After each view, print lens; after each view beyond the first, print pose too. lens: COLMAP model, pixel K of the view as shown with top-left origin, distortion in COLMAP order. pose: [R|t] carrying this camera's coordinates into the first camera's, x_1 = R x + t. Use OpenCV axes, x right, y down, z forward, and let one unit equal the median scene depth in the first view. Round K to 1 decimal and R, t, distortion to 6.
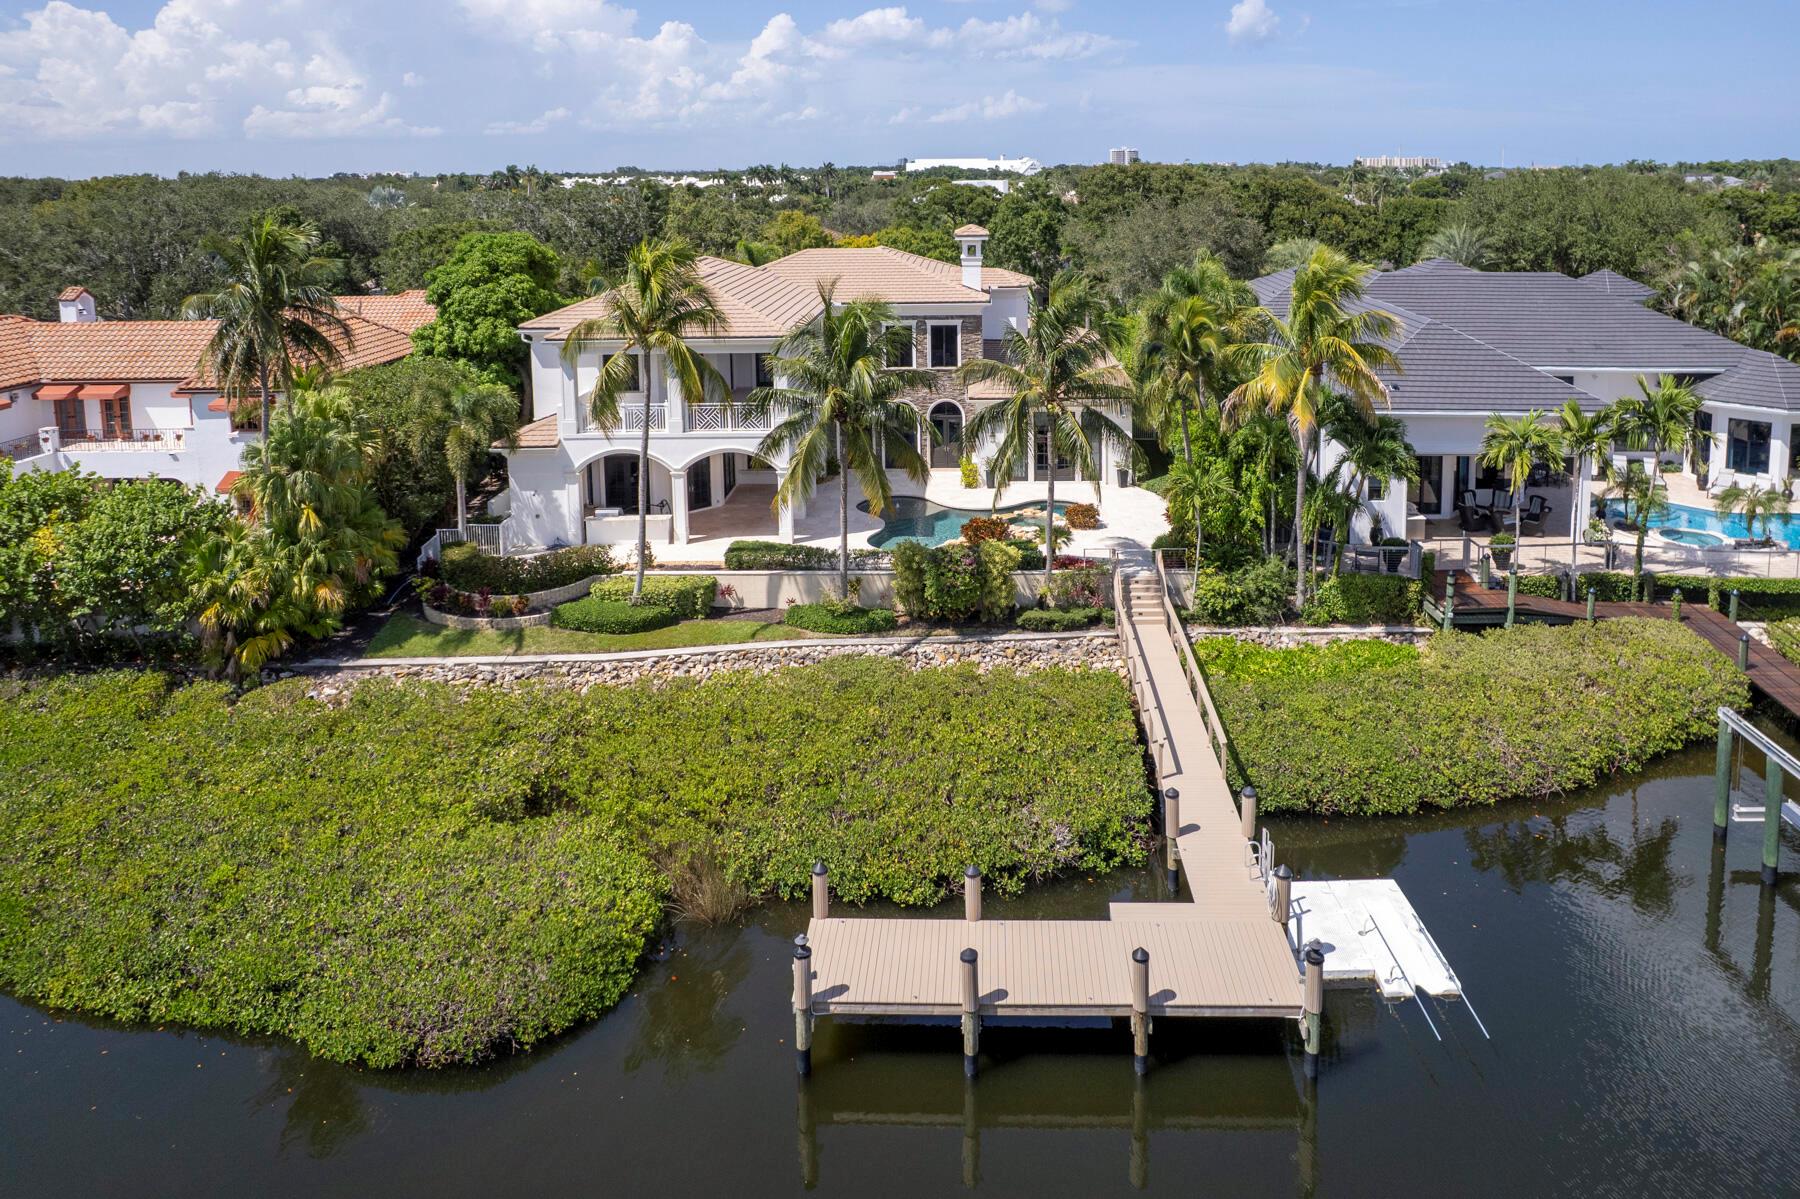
lens RADIAL K [[1230.8, 0, 955.6], [0, 1230.8, 306.0], [0, 0, 1]] dist [-0.023768, 0.007943]
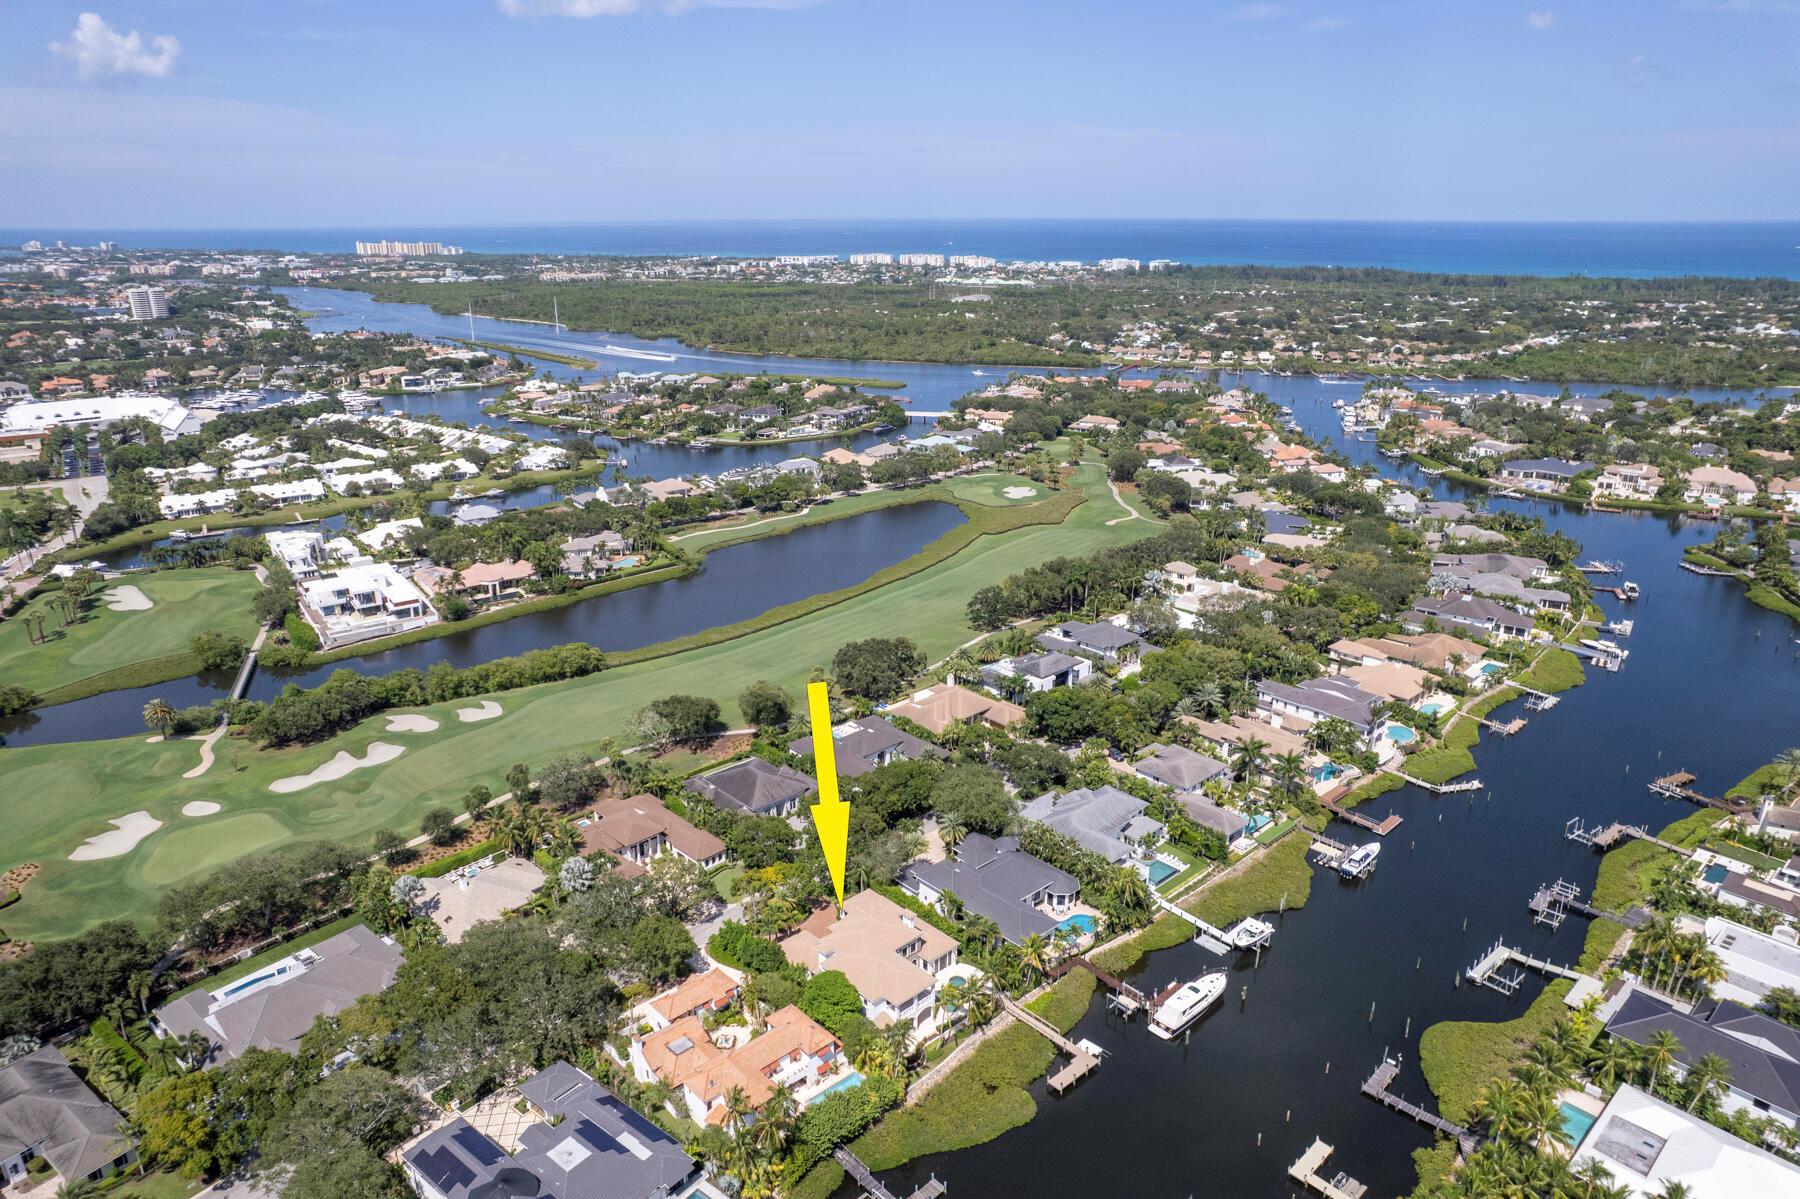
lens RADIAL K [[1166.8, 0, 908.2], [0, 1166.8, 603.2], [0, 0, 1]] dist [-0.070612, 0.063785]
pose [[0.719440, -0.223928, 0.657467, -2.952009], [0.079033, 0.966847, 0.242818, -2.576259], [-0.690044, -0.122731, 0.713286, -1.944130]]
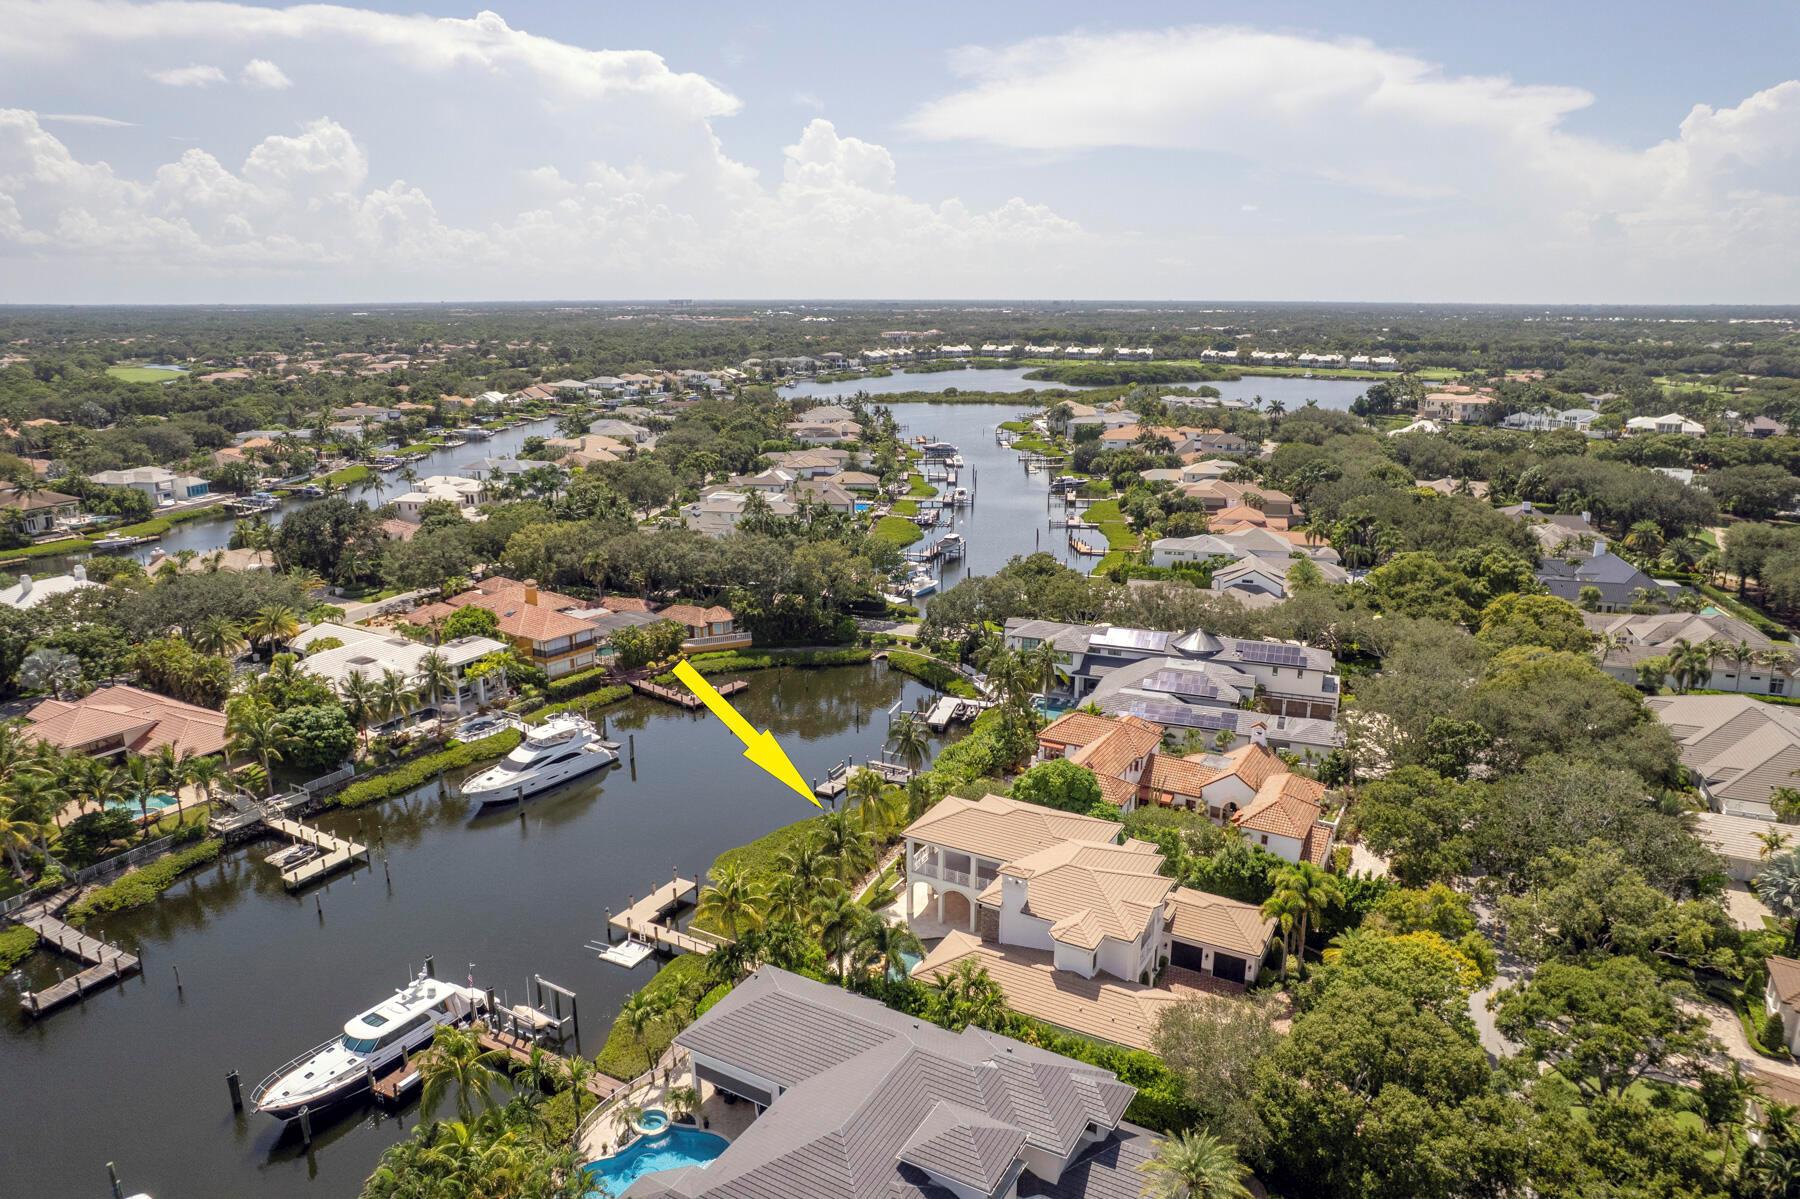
lens RADIAL K [[1166.8, 0, 908.2], [0, 1166.8, 603.2], [0, 0, 1]] dist [-0.070612, 0.063785]
pose [[-0.474206, 0.242148, -0.846459, 1.892647], [-0.094845, 0.941788, 0.322553, -1.275795], [0.875290, 0.233239, -0.423635, 2.080580]]
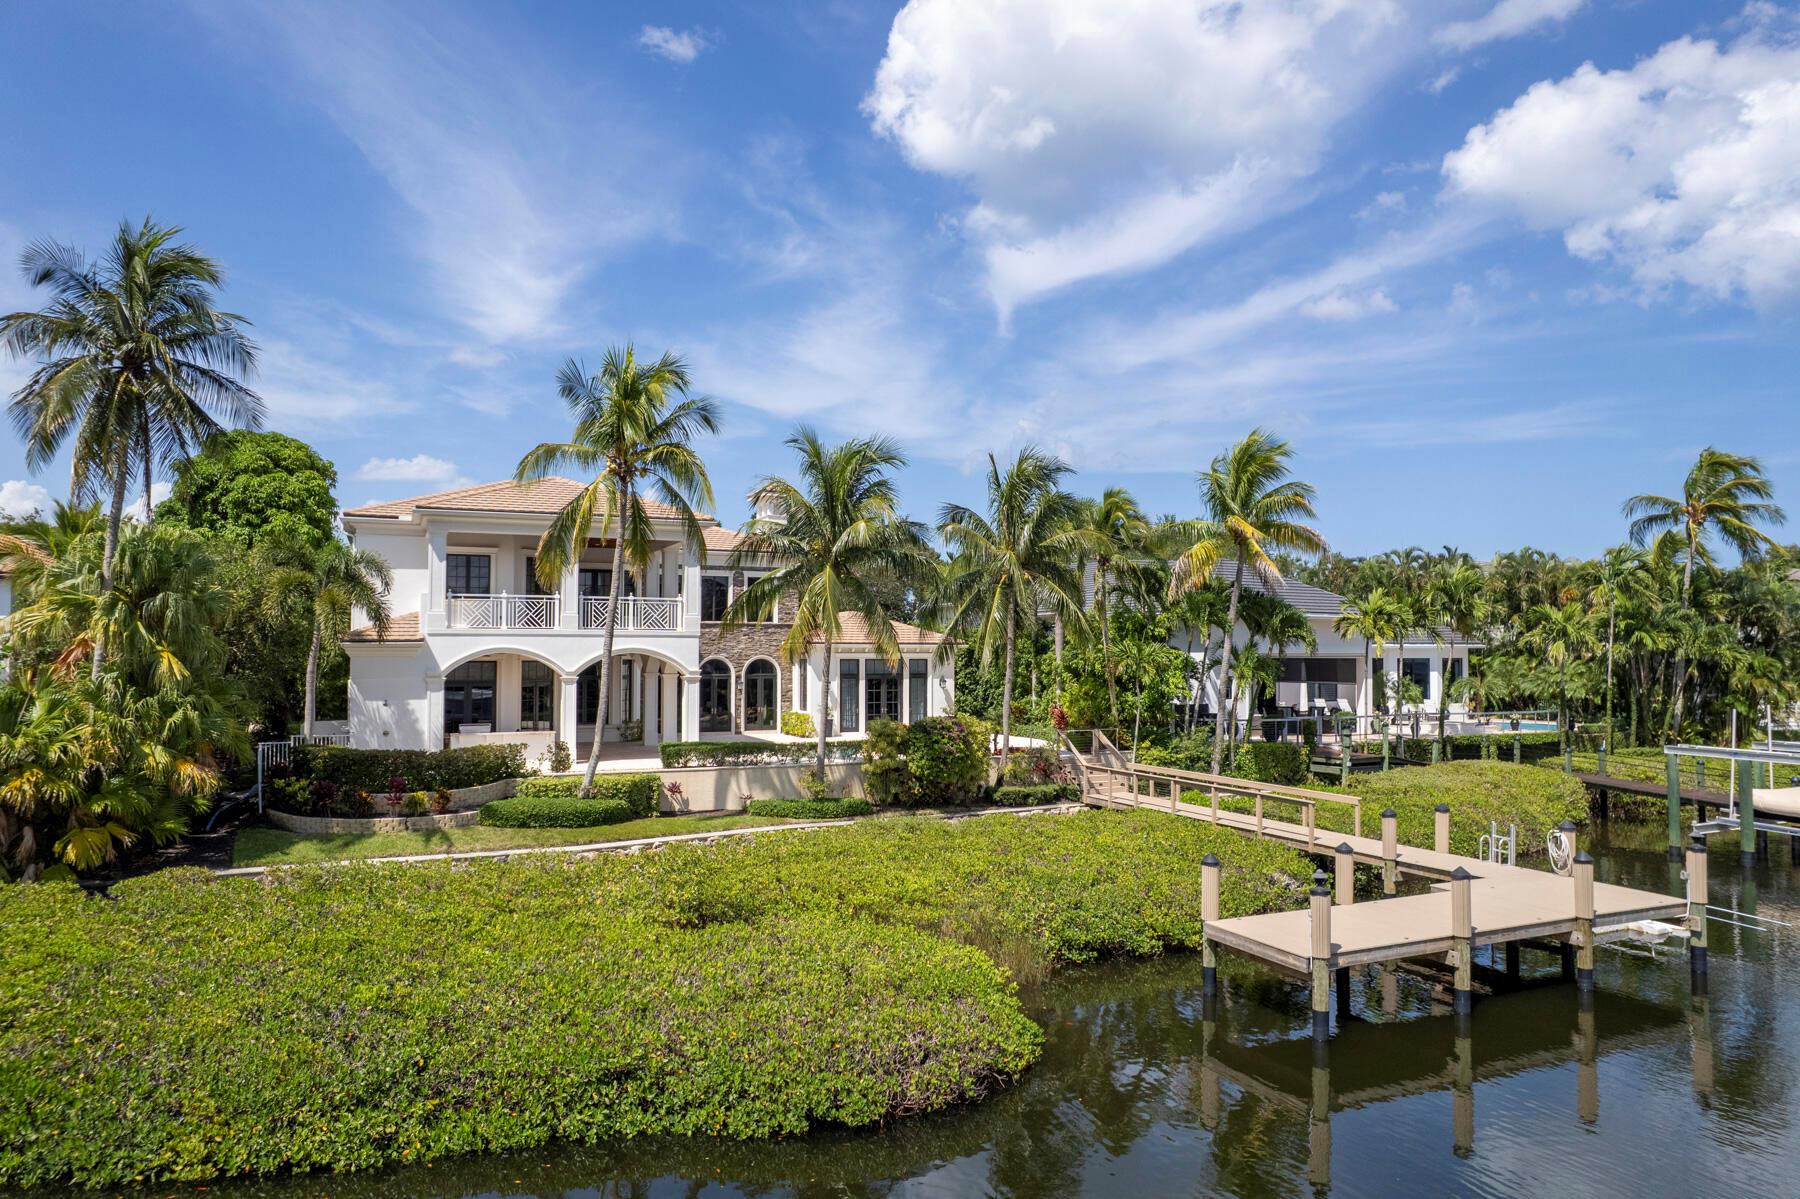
lens RADIAL K [[1166.8, 0, 908.2], [0, 1166.8, 603.2], [0, 0, 1]] dist [-0.070612, 0.063785]
pose [[0.903886, 0.028855, 0.426800, -0.404711], [0.039507, 0.987827, -0.150454, 0.243309], [-0.425946, 0.152855, 0.891743, 0.202453]]
